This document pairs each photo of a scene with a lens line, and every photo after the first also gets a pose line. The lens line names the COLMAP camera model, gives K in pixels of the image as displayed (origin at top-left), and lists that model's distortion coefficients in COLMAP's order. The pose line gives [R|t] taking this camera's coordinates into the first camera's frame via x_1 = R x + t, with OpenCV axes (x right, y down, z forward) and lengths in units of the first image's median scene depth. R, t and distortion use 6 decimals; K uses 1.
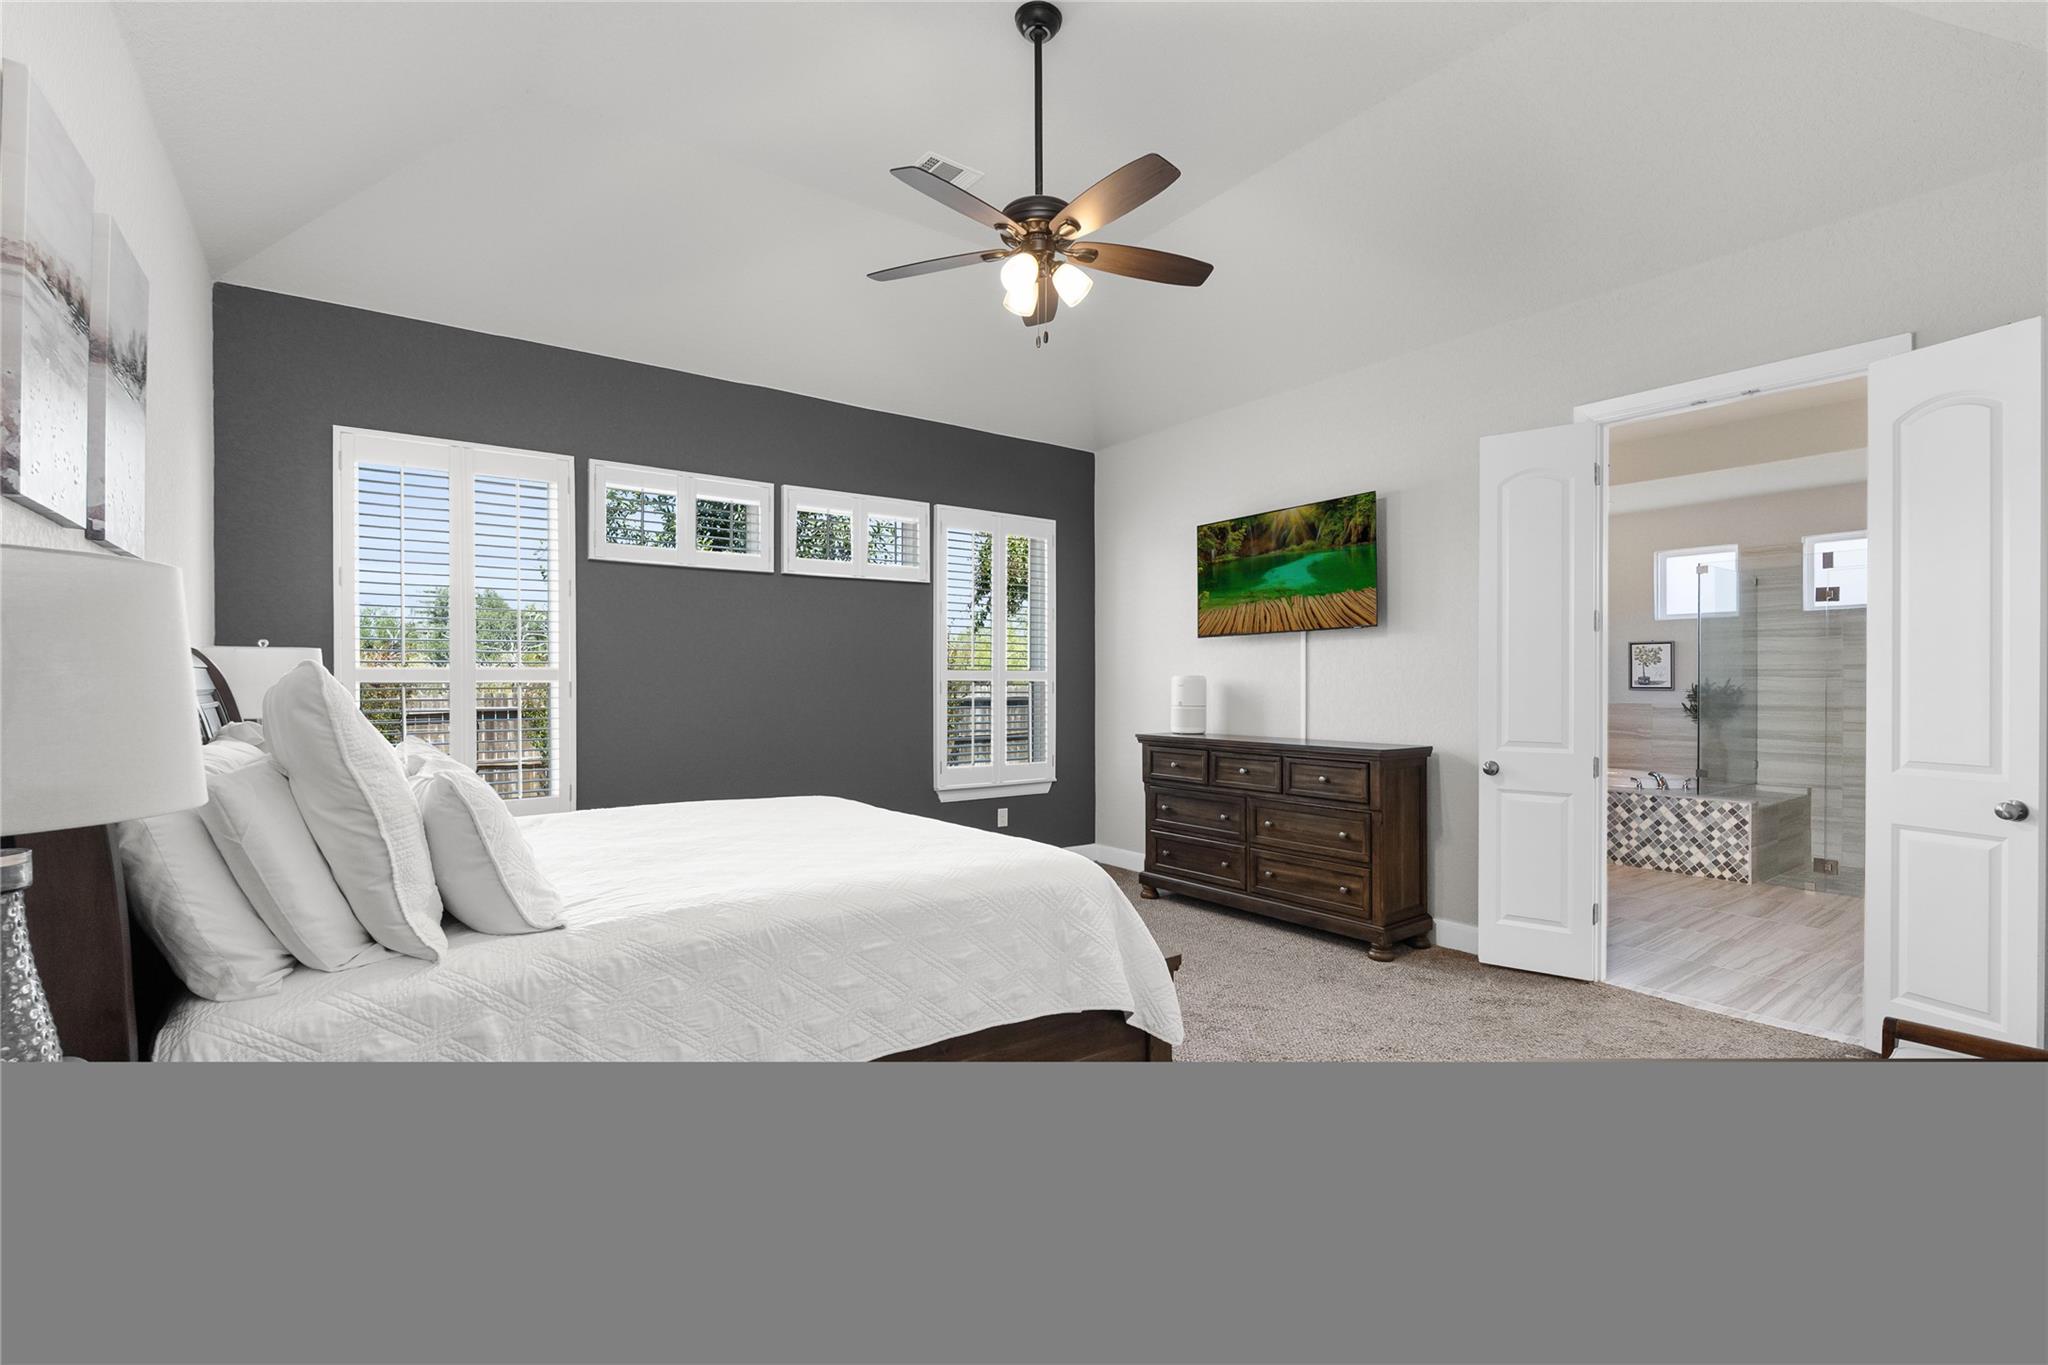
lens RADIAL K [[900.3, 0, 1025.4], [0, 900.3, 686.6], [0, 0, 1]] dist [-0.002727, -0.000261]
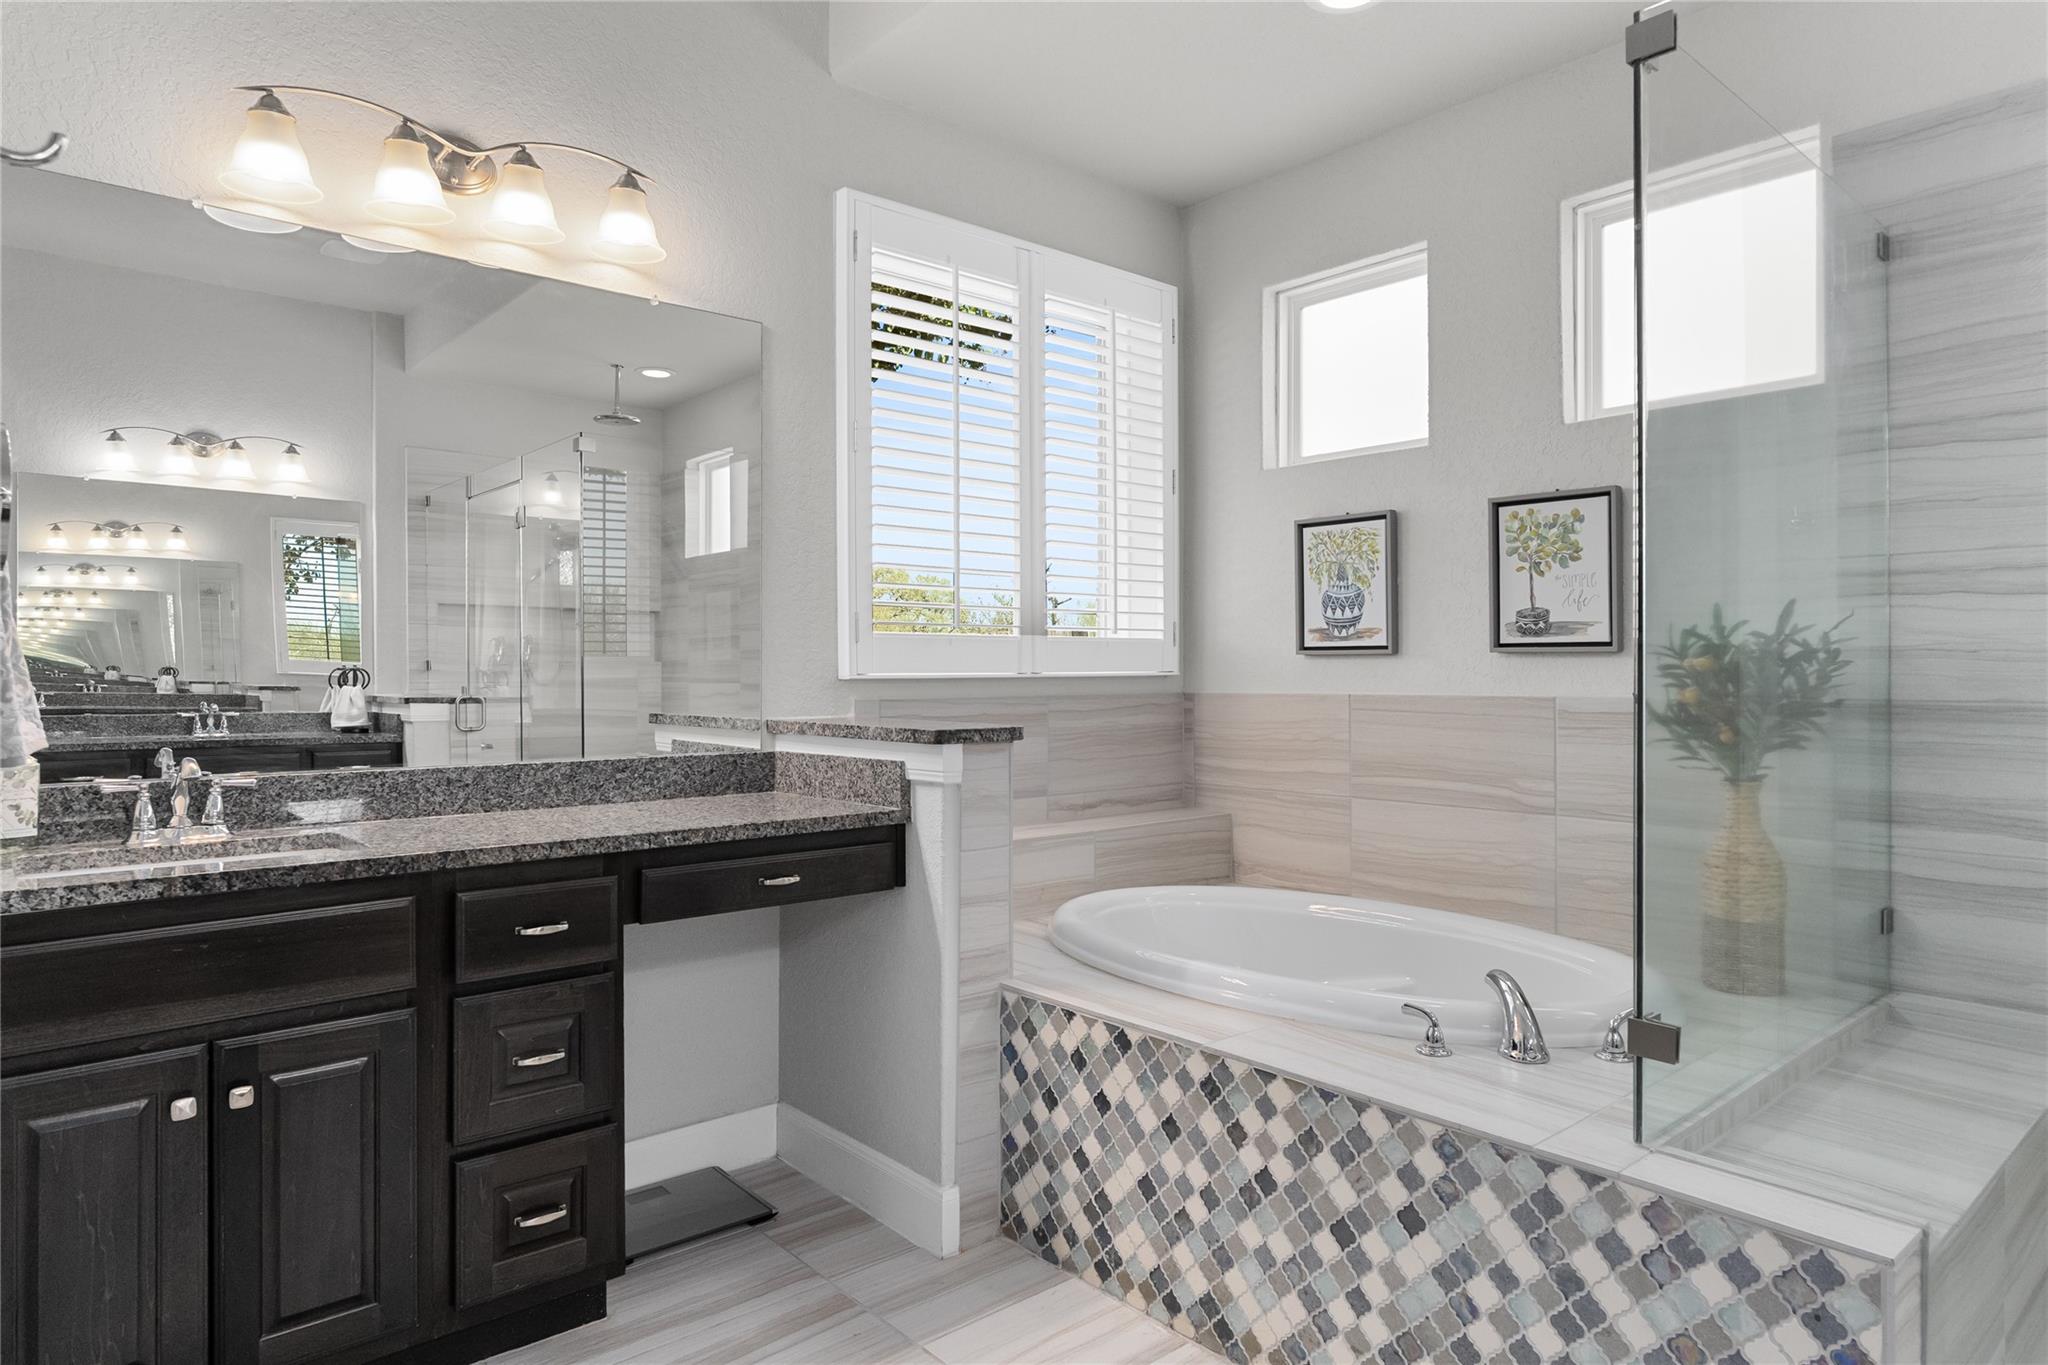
lens RADIAL K [[1187.9, 0, 1015.0], [0, 1187.9, 664.3], [0, 0, 1]] dist [-0.000471, -0.005212]
pose [[0.997788, 0.001691, 0.066451, 0.573311], [-0.001123, 0.999963, -0.008584, 0.013534], [-0.066463, 0.008491, 0.997753, 0.719942]]
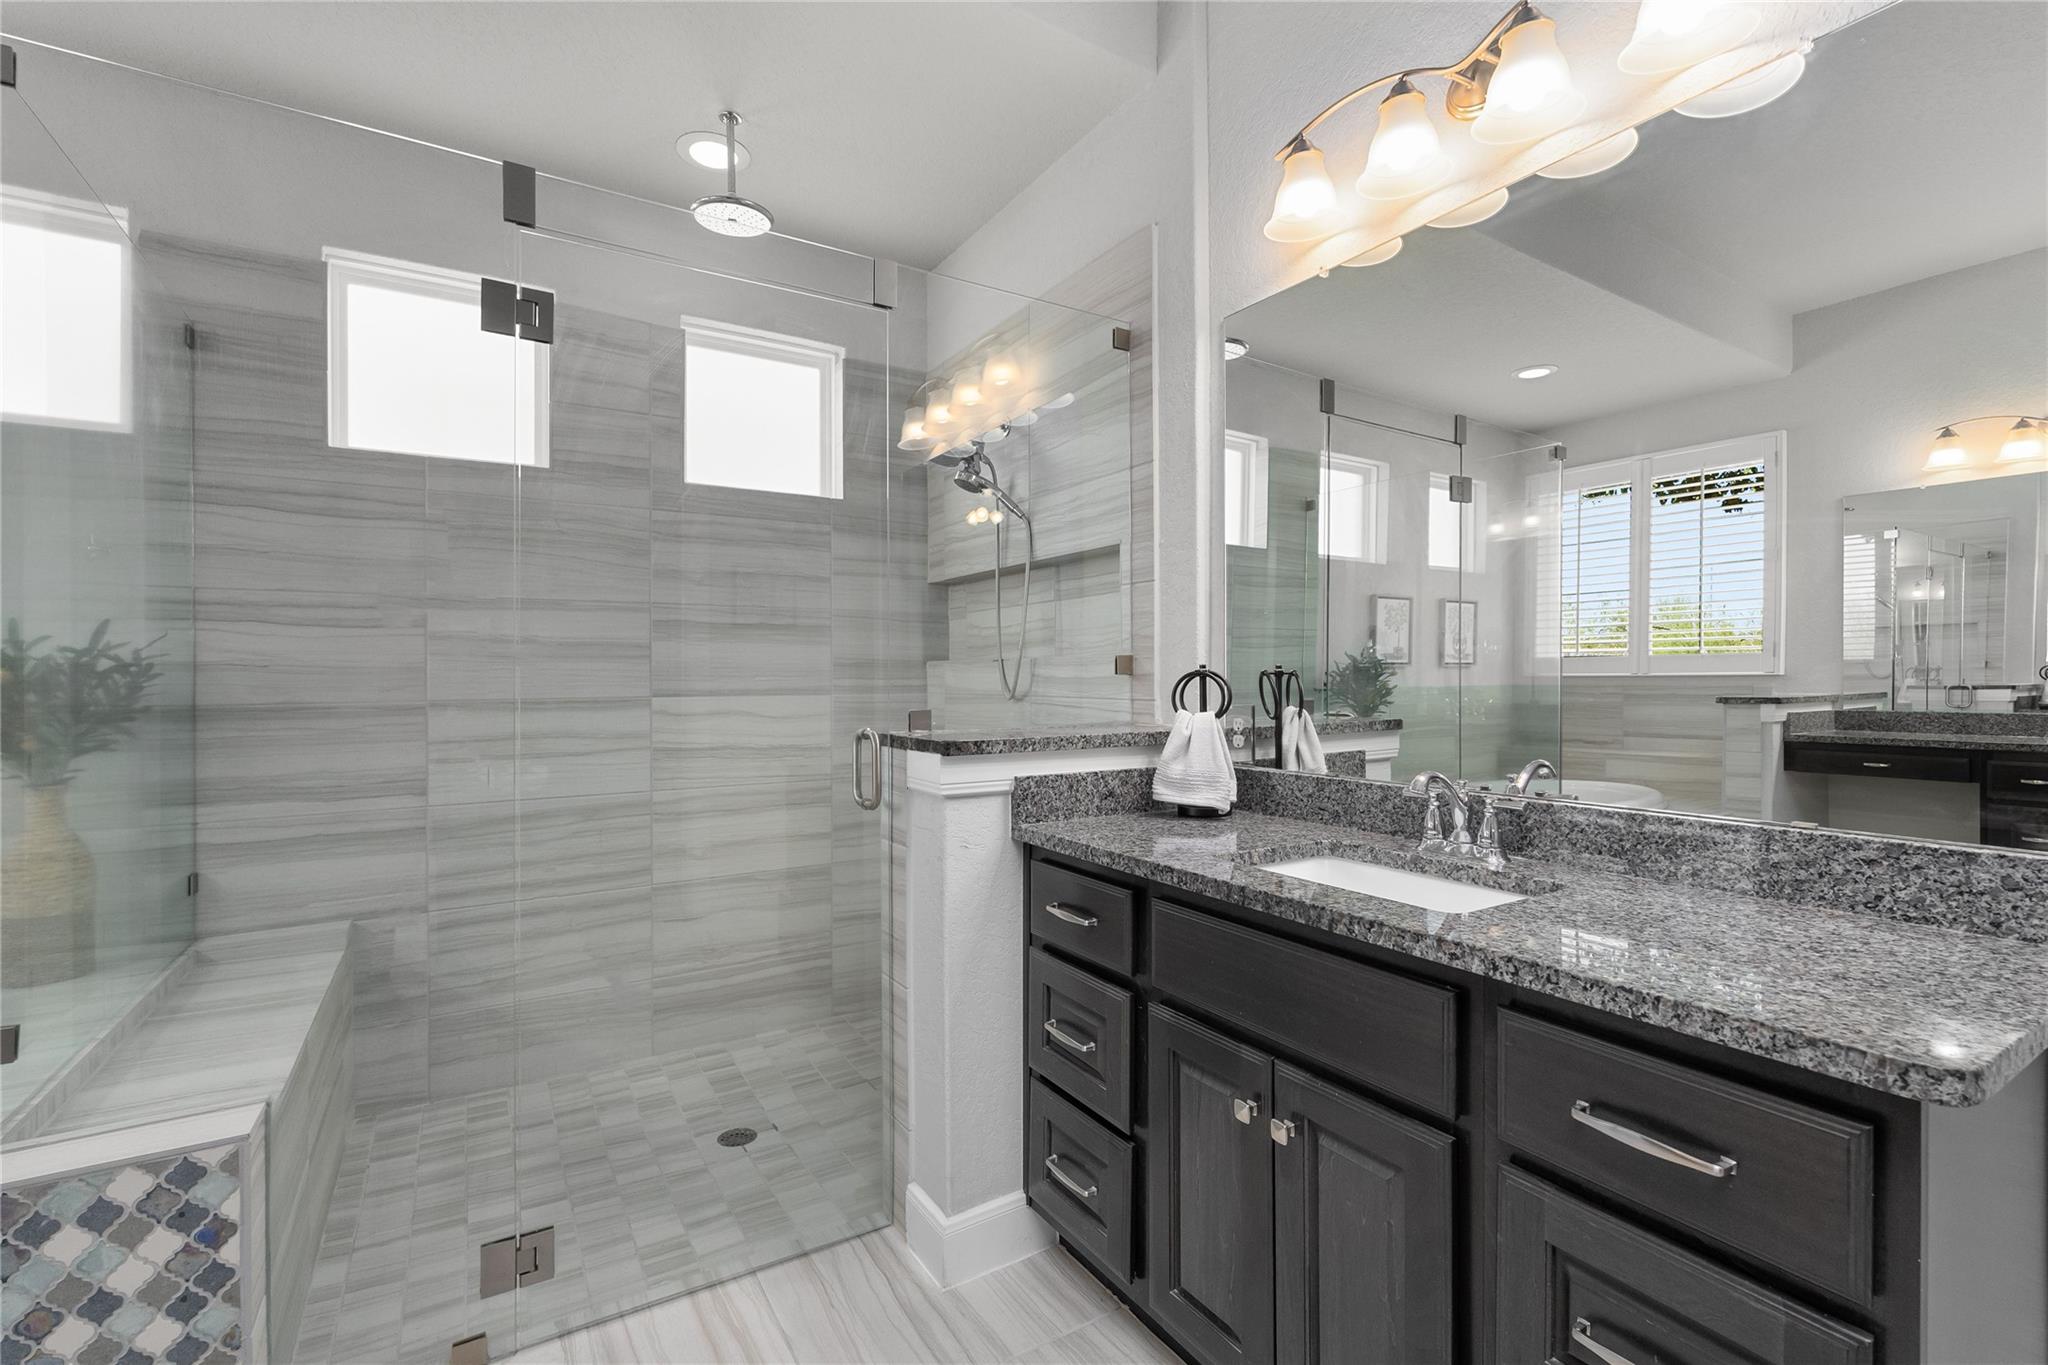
lens RADIAL K [[900.3, 0, 1032.9], [0, 900.3, 673.5], [0, 0, 1]] dist [-0.002727, -0.000261]
pose [[0.078908, 0.001681, 0.996881, 0.549167], [0.007656, 0.999968, -0.002292, 0.012198], [-0.996853, 0.007813, 0.078892, 0.721272]]
